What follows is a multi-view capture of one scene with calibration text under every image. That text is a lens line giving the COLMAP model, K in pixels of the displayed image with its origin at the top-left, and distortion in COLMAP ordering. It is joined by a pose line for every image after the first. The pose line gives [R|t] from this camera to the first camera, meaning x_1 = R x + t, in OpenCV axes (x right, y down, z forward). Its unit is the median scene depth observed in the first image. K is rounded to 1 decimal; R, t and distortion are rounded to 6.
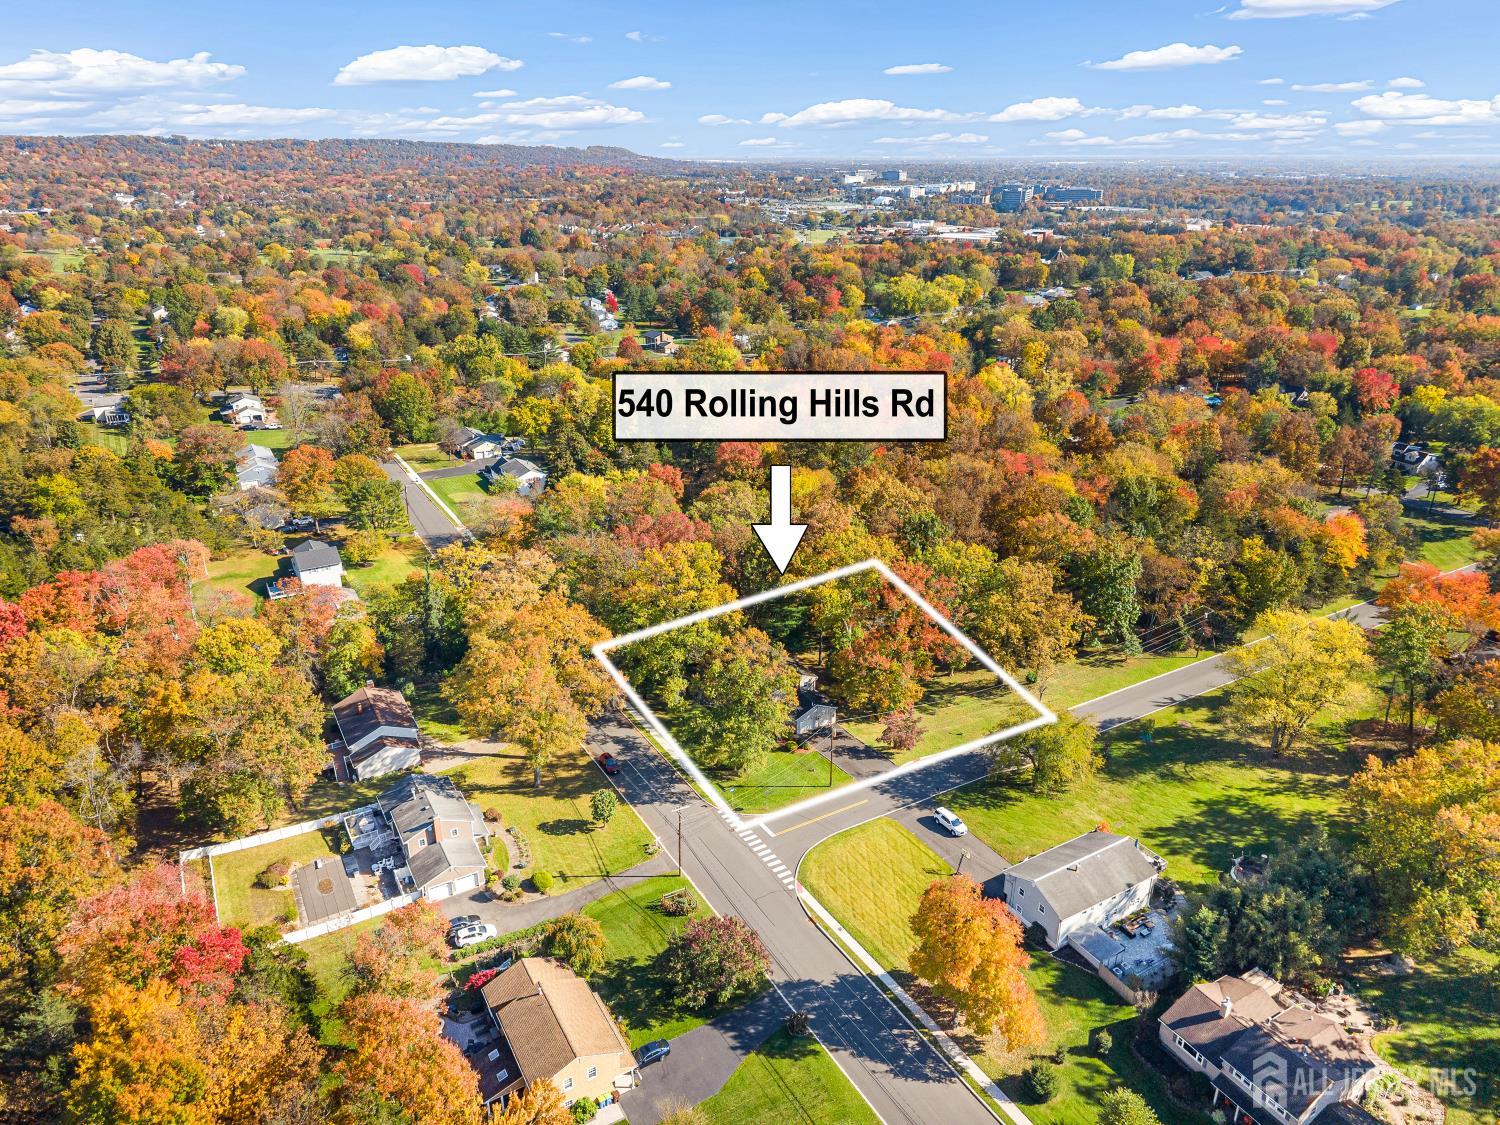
lens RADIAL K [[1047.6, 0, 750.0], [0, 1047.6, 562.5], [0, 0, 1]] dist [0.044555, -0.002689]
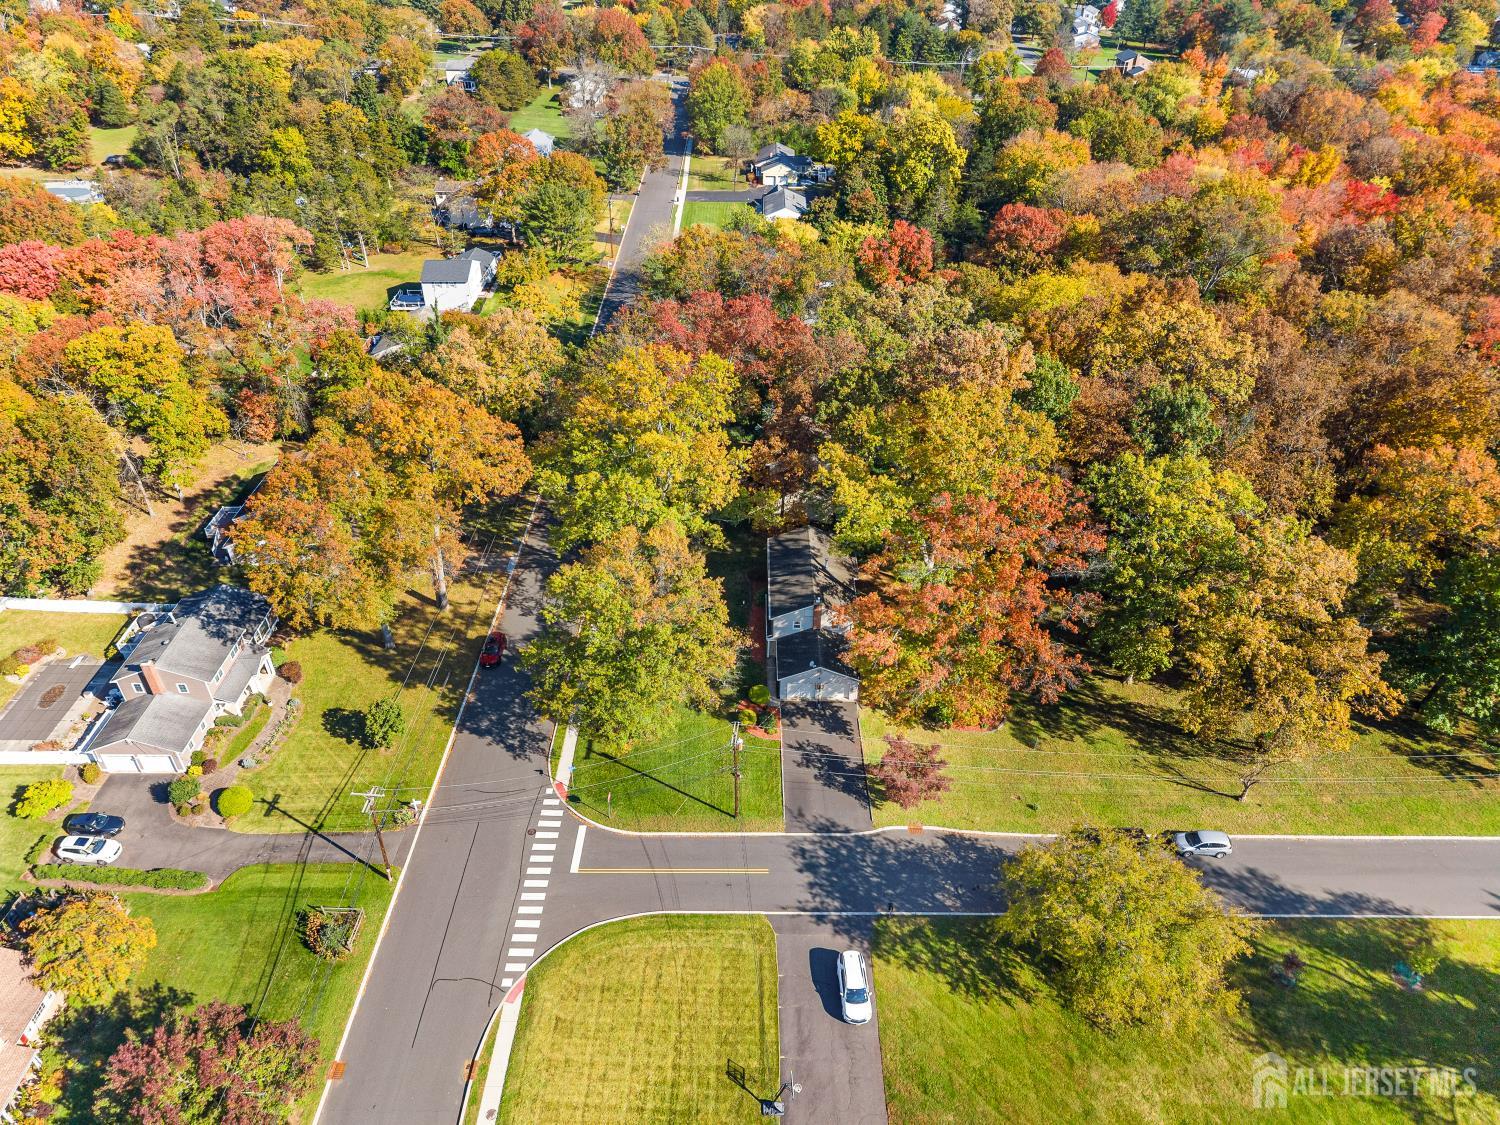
lens RADIAL K [[1031.1, 0, 750.0], [0, 1031.1, 562.5], [0, 0, 1]] dist [0.016098, -0.003113]
pose [[0.859003, 0.300601, -0.414430, 0.265697], [-0.196968, 0.941216, 0.274436, -0.077183], [0.472564, -0.154112, 0.867717, 0.499129]]
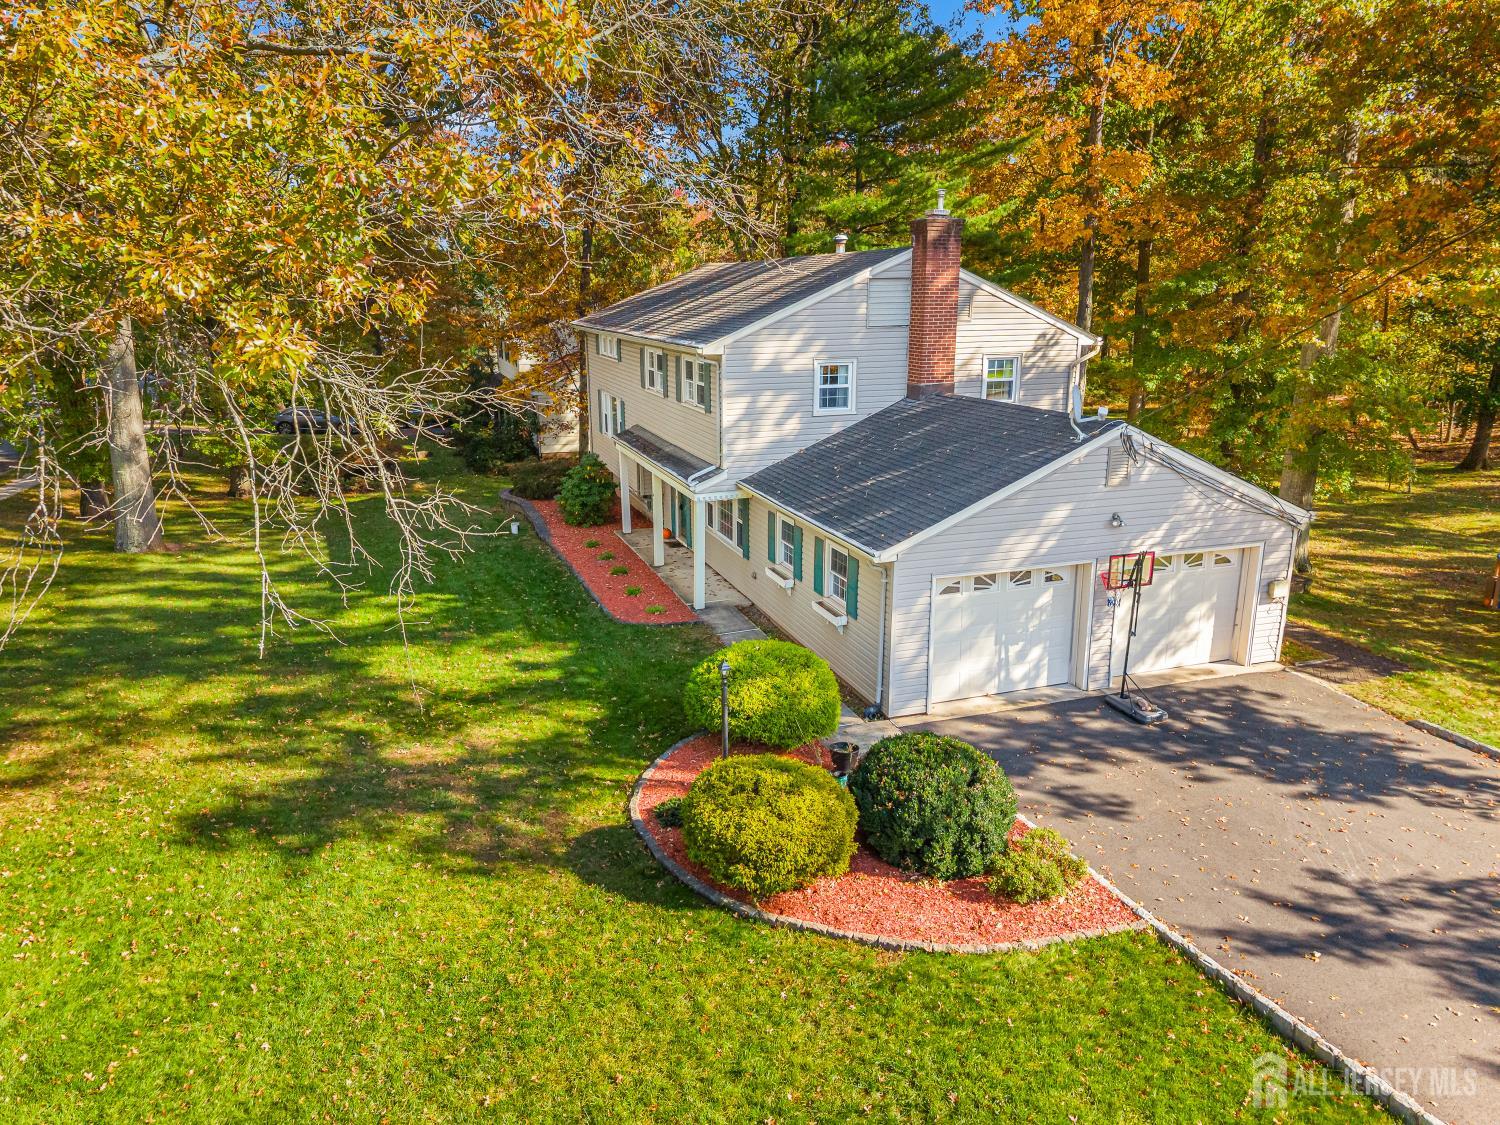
lens RADIAL K [[1031.1, 0, 750.0], [0, 1031.1, 562.5], [0, 0, 1]] dist [0.016098, -0.003113]
pose [[0.981595, 0.056720, -0.182358, 0.054298], [-0.076573, 0.991653, -0.103734, 0.164050], [0.174952, 0.115789, 0.977745, 0.935831]]
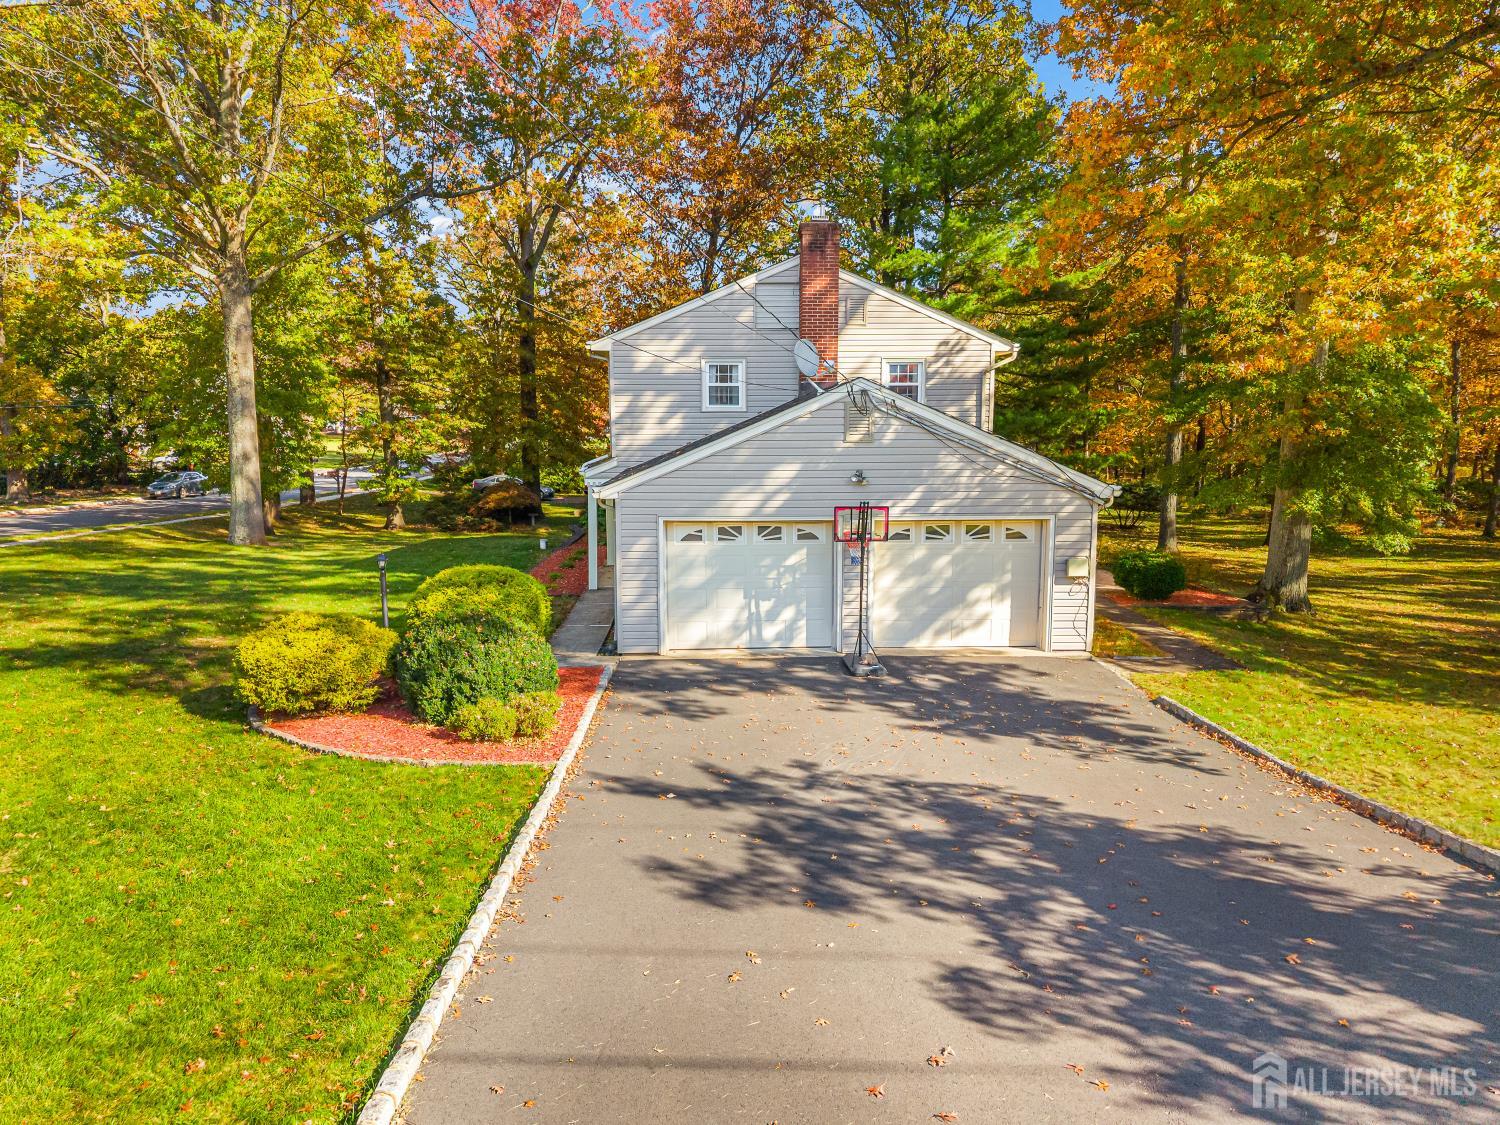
lens RADIAL K [[1031.1, 0, 750.0], [0, 1031.1, 562.5], [0, 0, 1]] dist [0.016098, -0.003113]
pose [[0.878348, 0.074573, -0.472169, 0.106969], [-0.180030, 0.966634, -0.182231, 0.174589], [0.442825, 0.245066, 0.862467, 0.950214]]
